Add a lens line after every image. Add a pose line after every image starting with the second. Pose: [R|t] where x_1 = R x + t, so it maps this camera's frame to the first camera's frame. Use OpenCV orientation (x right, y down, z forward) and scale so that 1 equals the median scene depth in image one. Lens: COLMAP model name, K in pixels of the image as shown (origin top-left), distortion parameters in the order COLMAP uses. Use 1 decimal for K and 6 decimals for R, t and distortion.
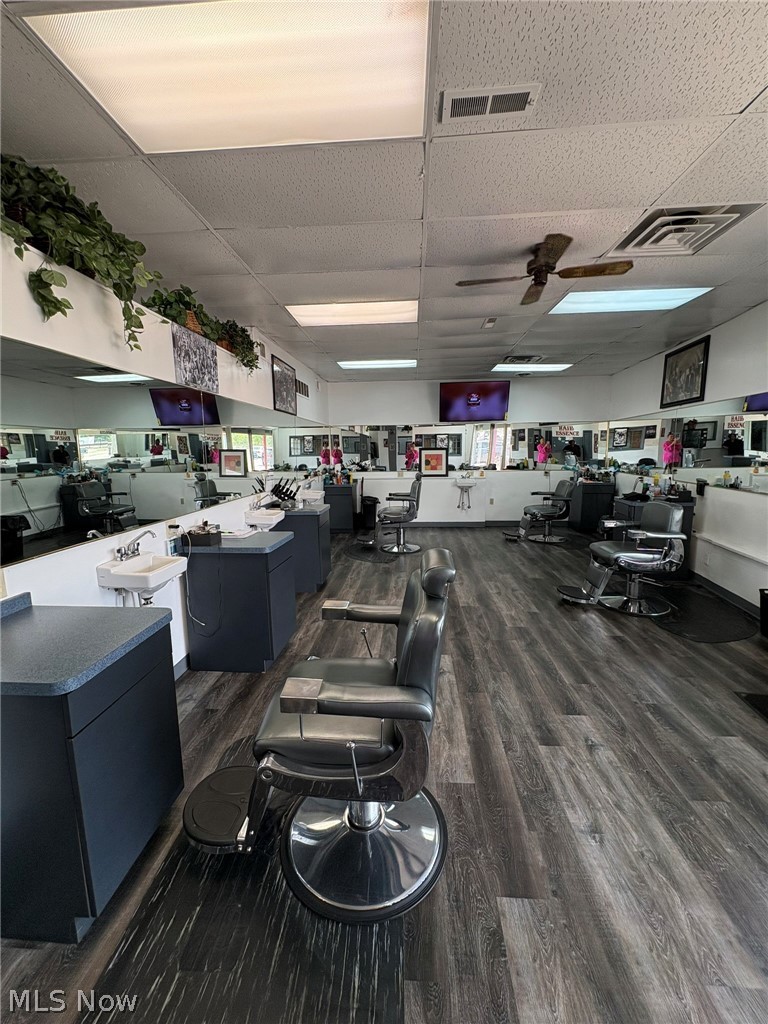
lens RADIAL K [[409.2, 0, 384.5], [0, 409.2, 511.2], [0, 0, 1]] dist [0.000332, -0.000190]
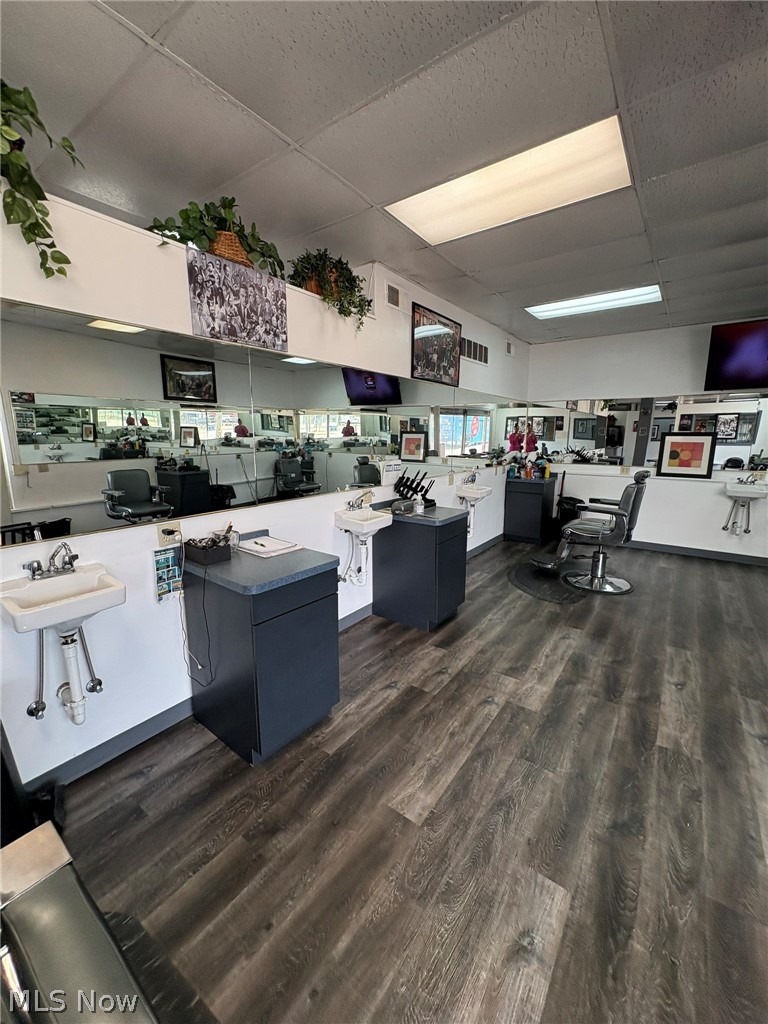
lens RADIAL K [[409.2, 0, 383.7], [0, 409.2, 510.8], [0, 0, 1]] dist [0.000332, -0.000190]
pose [[0.842923, 0.114501, -0.525709, 0.150164], [-0.094011, 0.993406, 0.065629, -0.064654], [0.529757, -0.005898, 0.848129, 0.439640]]
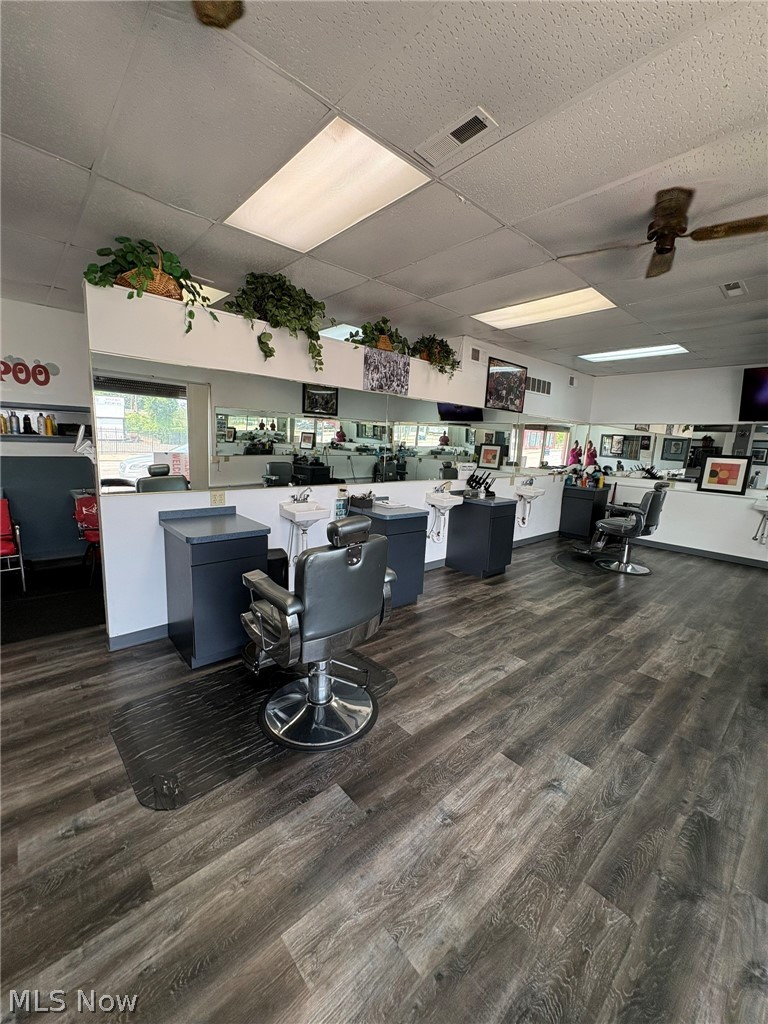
lens RADIAL K [[409.2, 0, 383.8], [0, 409.2, 511.2], [0, 0, 1]] dist [0.000332, -0.000190]
pose [[0.712419, 0.163132, -0.682530, 0.442988], [-0.158529, 0.984875, 0.069925, -0.010013], [0.683614, 0.058385, 0.727505, 0.041151]]
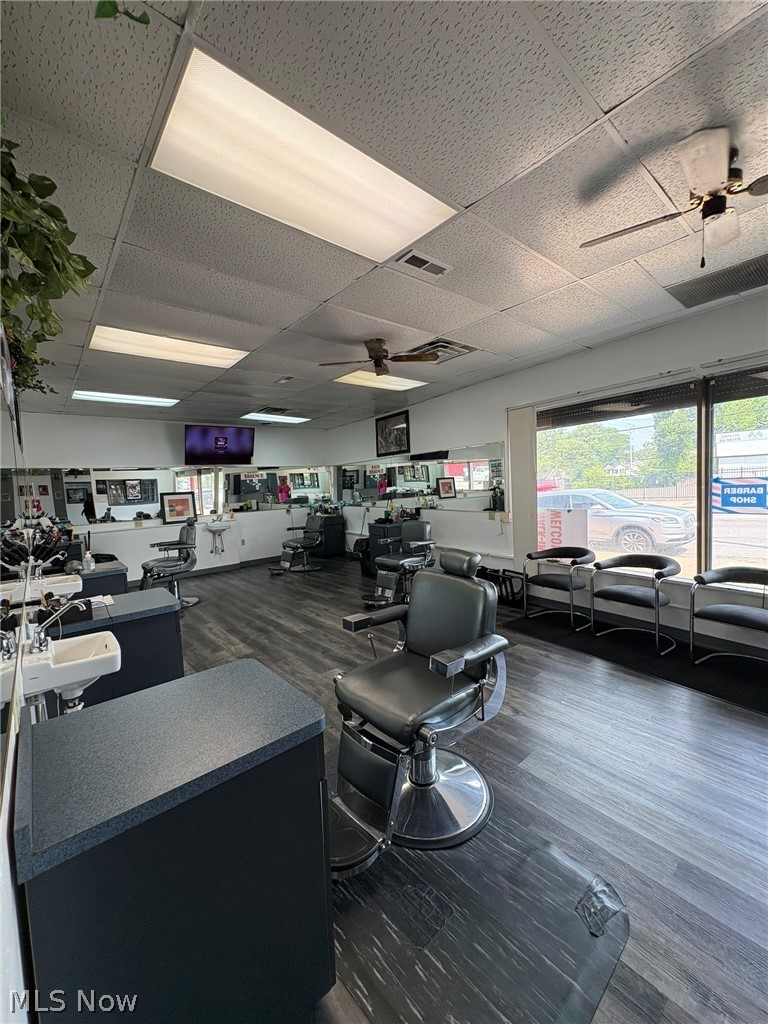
lens RADIAL K [[409.2, 0, 384.2], [0, 409.2, 510.9], [0, 0, 1]] dist [0.000332, -0.000190]
pose [[0.714474, -0.065860, 0.696555, -0.428597], [0.141178, 0.988653, -0.051331, 0.001804], [-0.685270, 0.135013, 0.715665, 0.044296]]
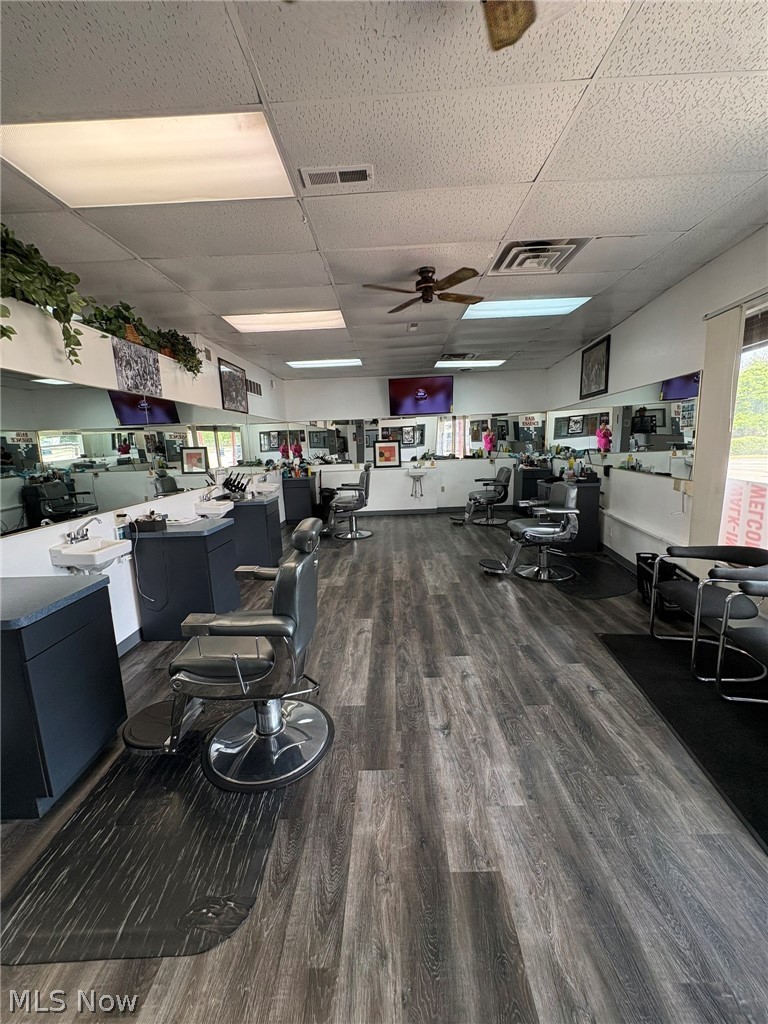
lens RADIAL K [[409.2, 0, 384.6], [0, 409.2, 511.2], [0, 0, 1]] dist [0.000332, -0.000190]
pose [[0.998274, -0.034024, 0.047868, 0.126943], [0.033240, 0.999301, 0.017097, 0.023123], [-0.048416, -0.015476, 0.998707, -0.137634]]
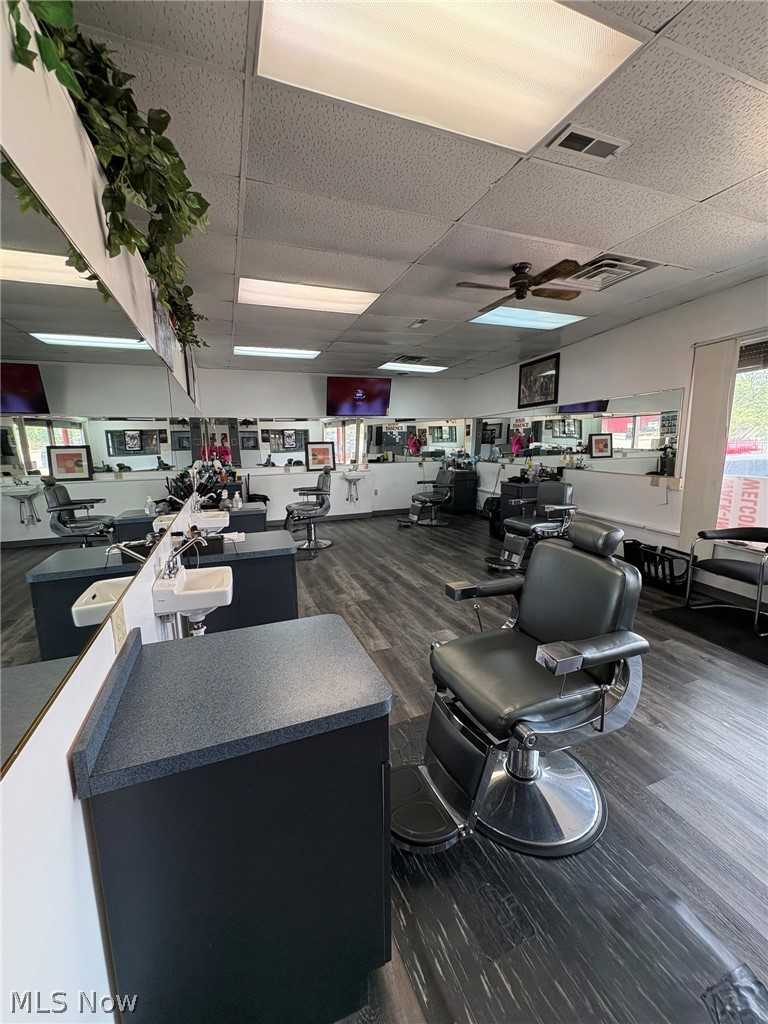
lens RADIAL K [[409.2, 0, 384.2], [0, 409.2, 511.1], [0, 0, 1]] dist [0.000332, -0.000190]
pose [[0.906240, -0.073576, 0.416311, -0.362541], [0.070228, 0.997257, 0.023373, 0.001856], [-0.416889, 0.008055, 0.908922, 0.070668]]
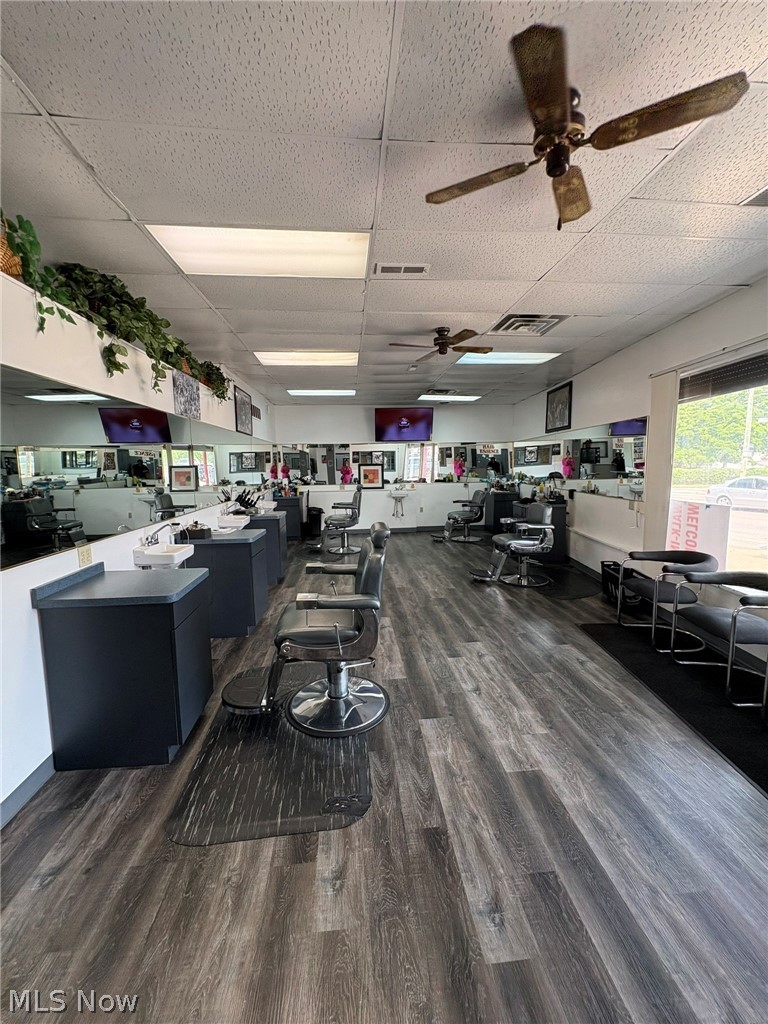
lens RADIAL K [[409.2, 0, 384.3], [0, 409.2, 511.4], [0, 0, 1]] dist [0.000332, -0.000190]
pose [[0.987889, -0.019017, 0.153995, -0.047491], [0.024961, 0.999013, -0.036753, 0.046329], [-0.153144, 0.040152, 0.987388, -0.287401]]
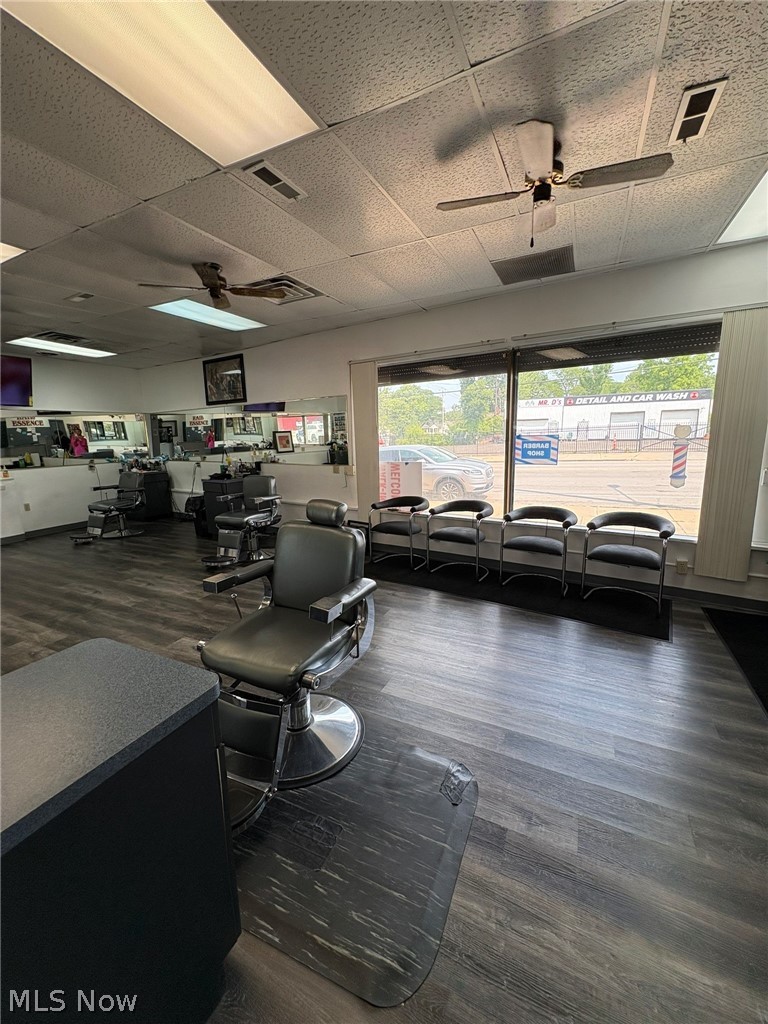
lens RADIAL K [[409.2, 0, 384.7], [0, 409.2, 511.3], [0, 0, 1]] dist [0.000332, -0.000190]
pose [[0.381919, -0.169658, 0.908490, -0.449635], [0.157820, 0.980540, 0.116767, 0.002515], [-0.910621, 0.098782, 0.401263, 0.087684]]
